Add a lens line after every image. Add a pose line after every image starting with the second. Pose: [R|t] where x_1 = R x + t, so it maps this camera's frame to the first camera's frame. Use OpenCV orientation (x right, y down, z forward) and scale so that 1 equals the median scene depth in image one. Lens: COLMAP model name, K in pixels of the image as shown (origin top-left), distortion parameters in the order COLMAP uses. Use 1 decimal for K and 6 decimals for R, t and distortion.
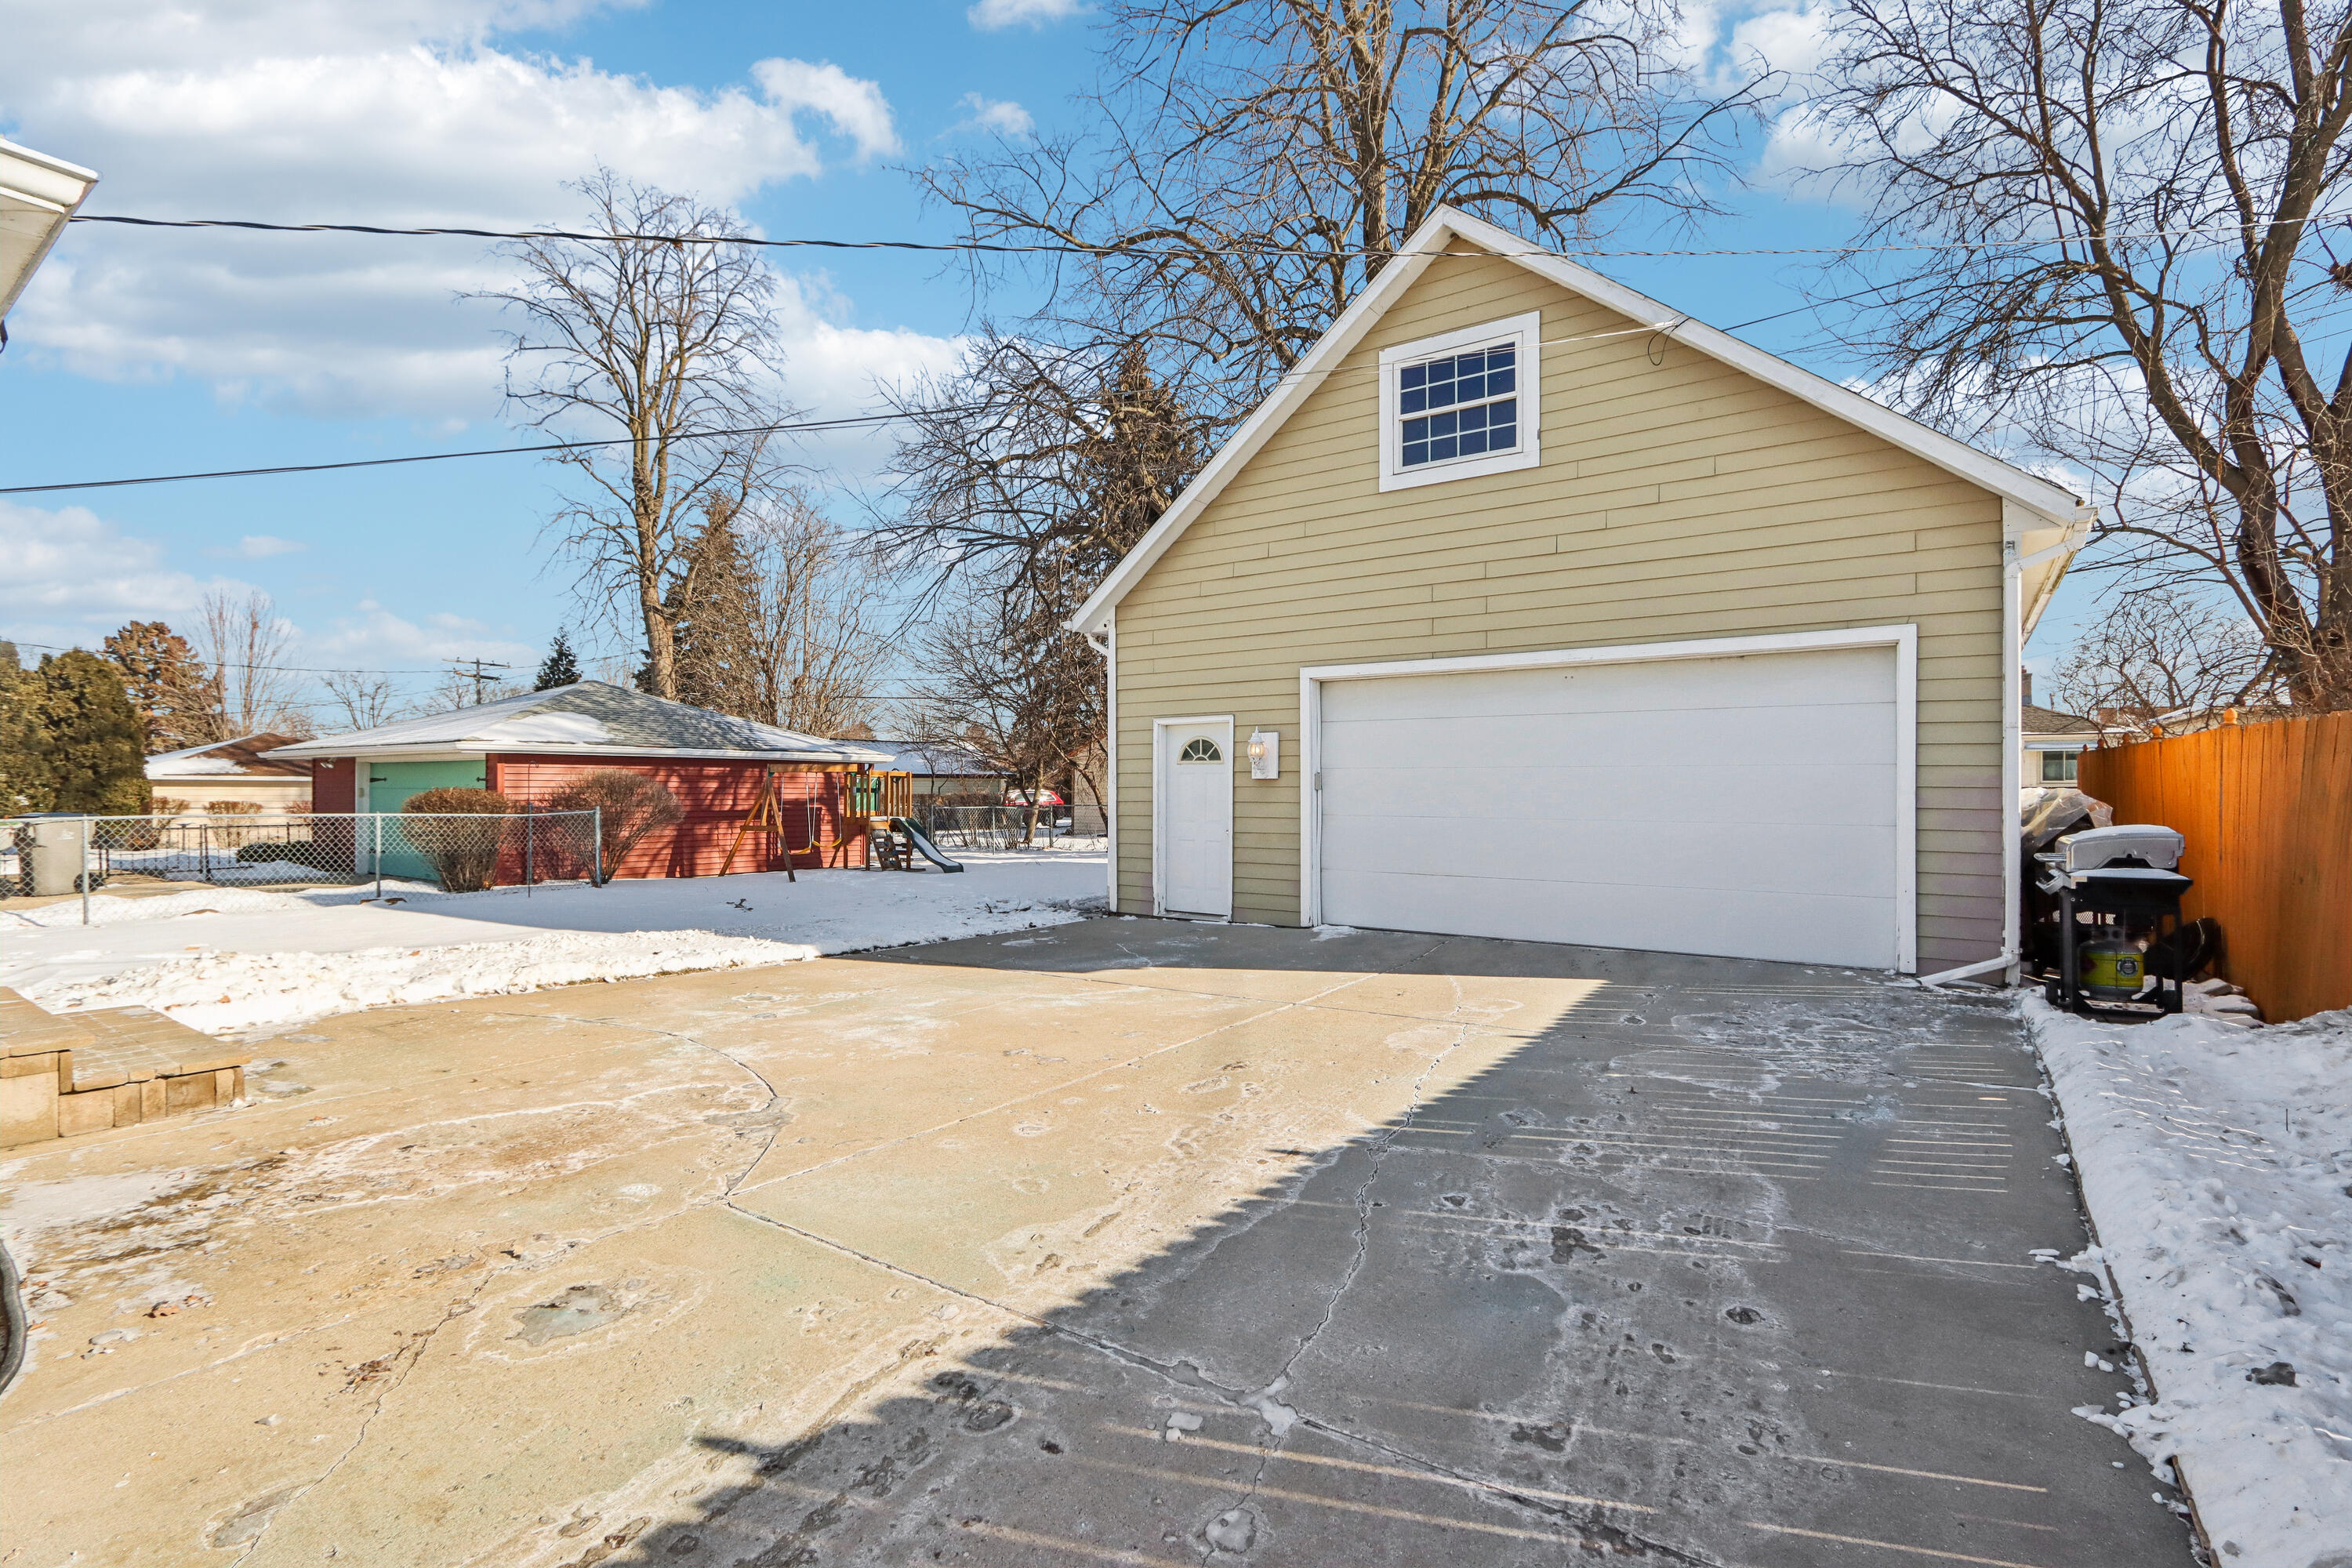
lens RADIAL K [[1084.3, 0, 1176.0], [0, 1084.3, 784.0], [0, 0, 1]] dist [-0.001932, 0.000003]
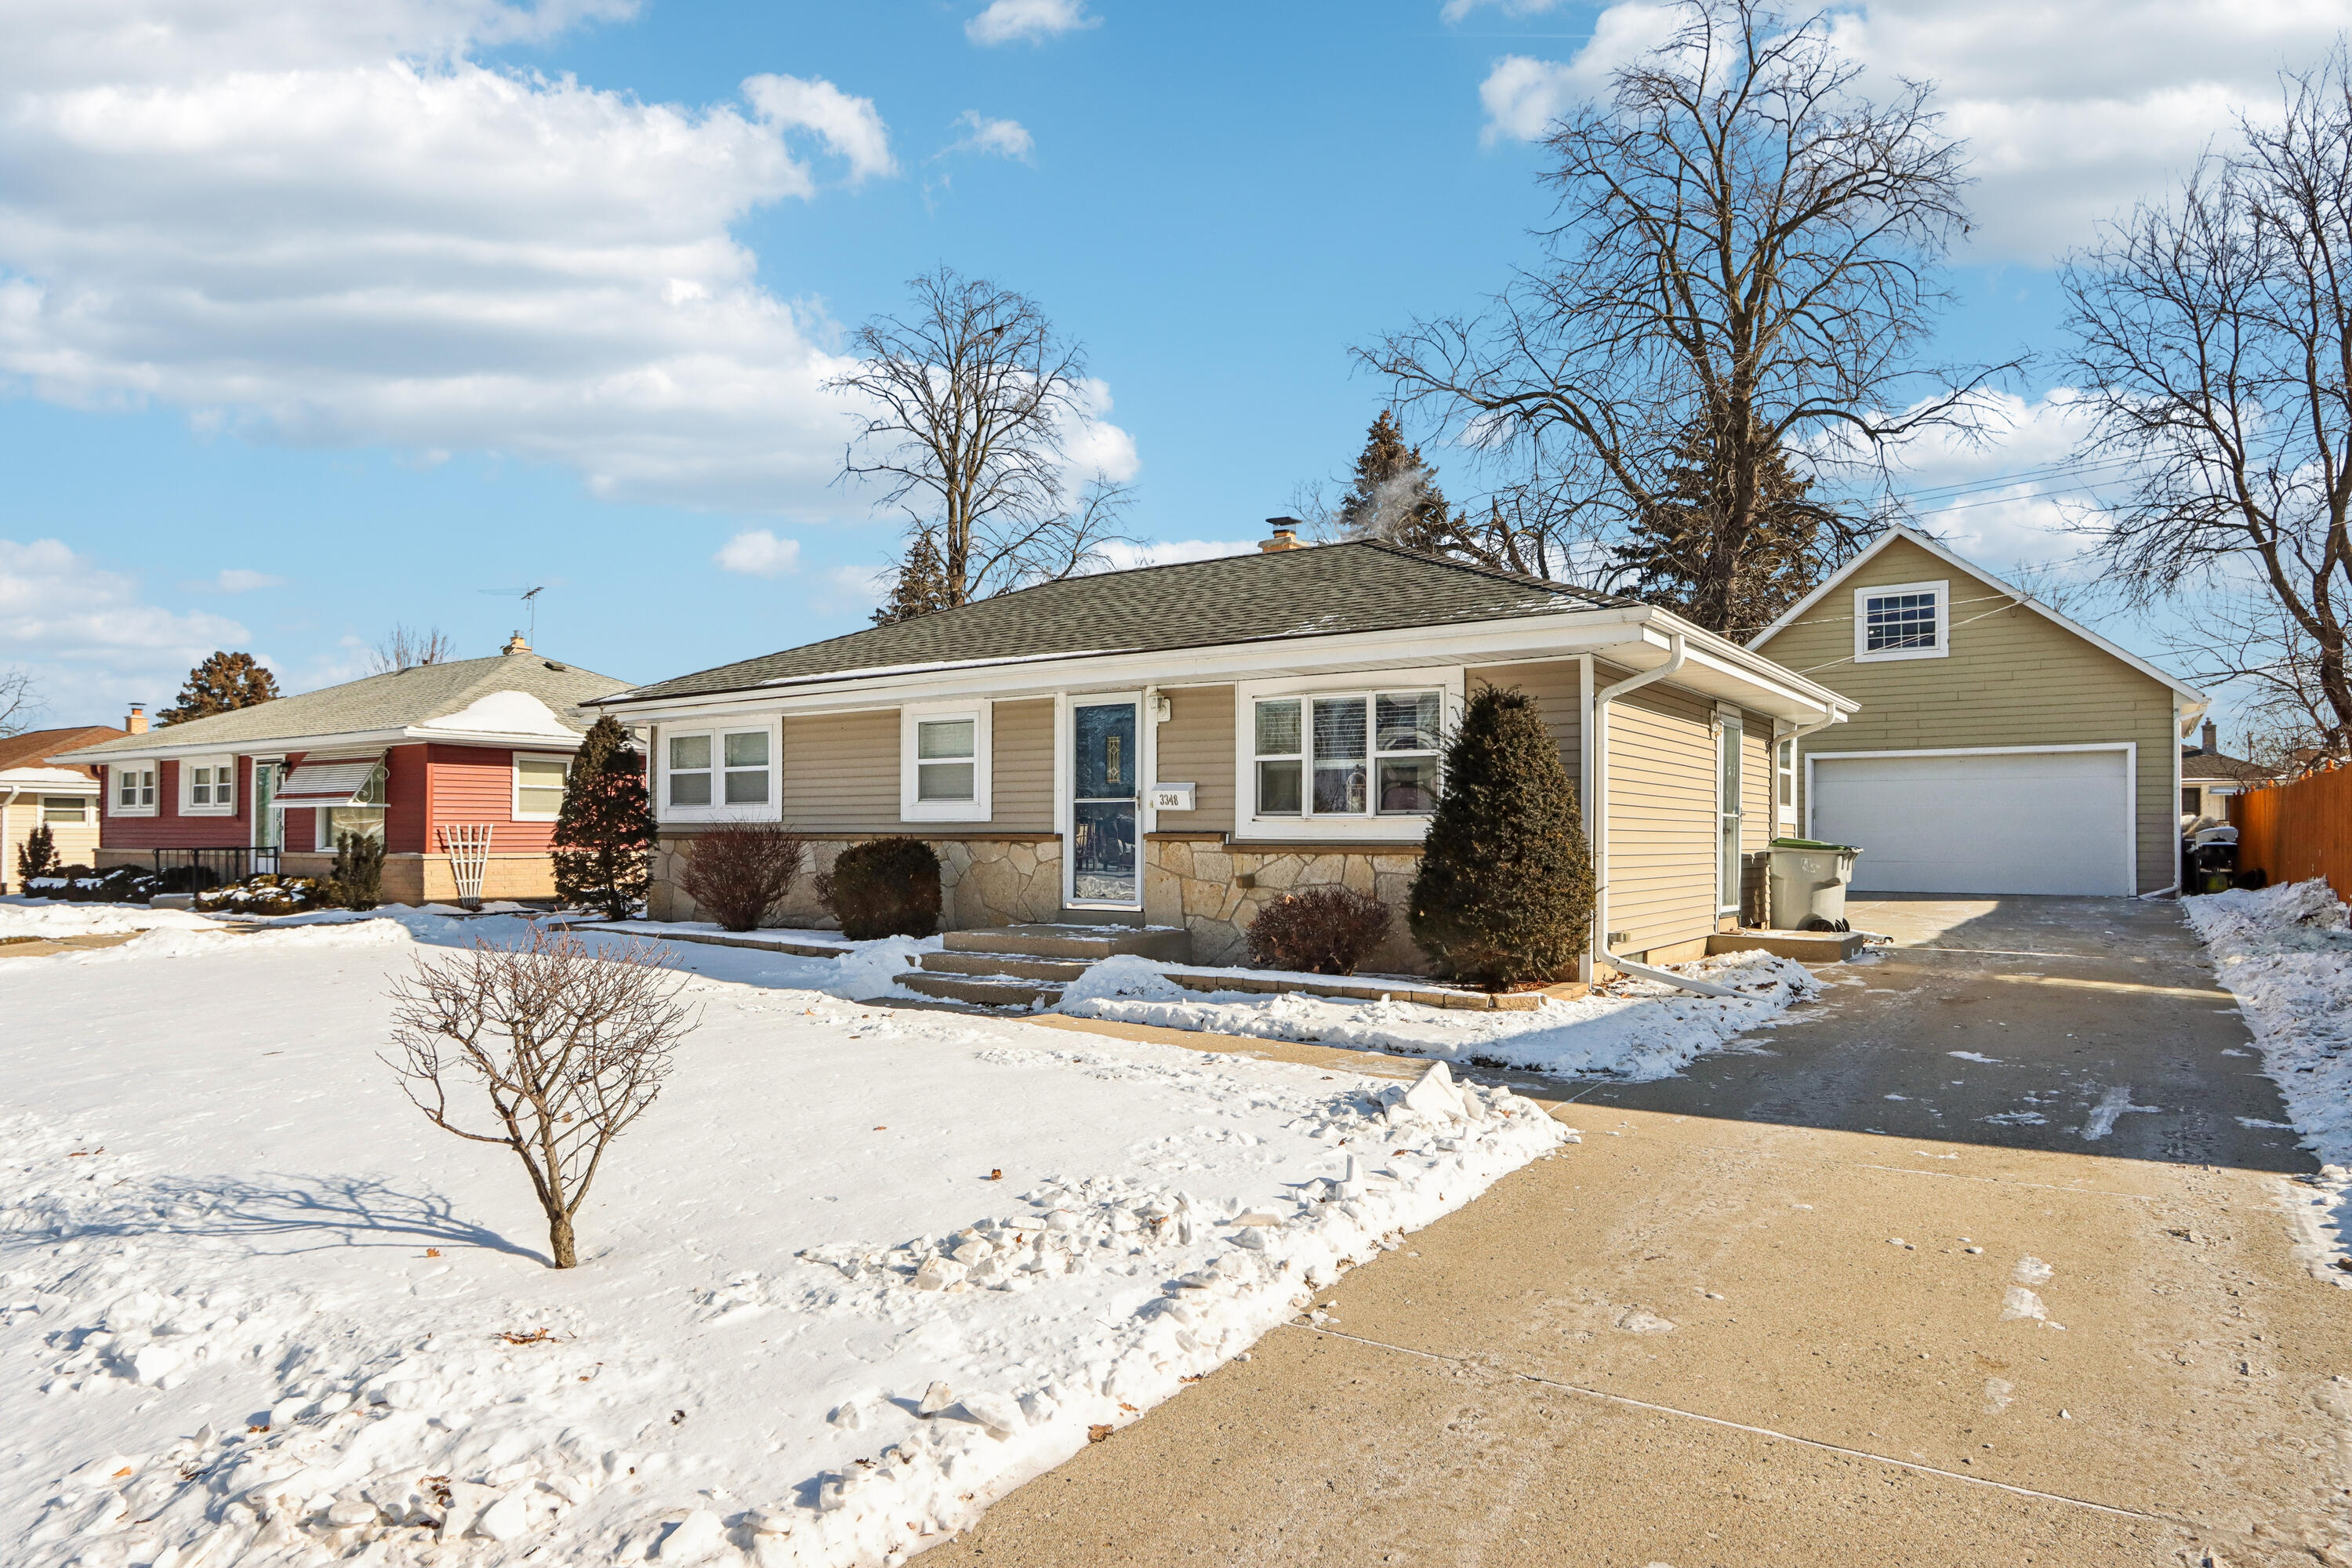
lens RADIAL K [[1398.7, 0, 1175.7], [0, 1398.7, 820.7], [0, 0, 1]] dist [-0.004985, 0.002356]
pose [[0.999914, 0.002962, 0.012768, -0.923828], [-0.002822, 0.999936, -0.010945, 0.036524], [-0.012800, 0.010908, 0.999859, -1.284384]]
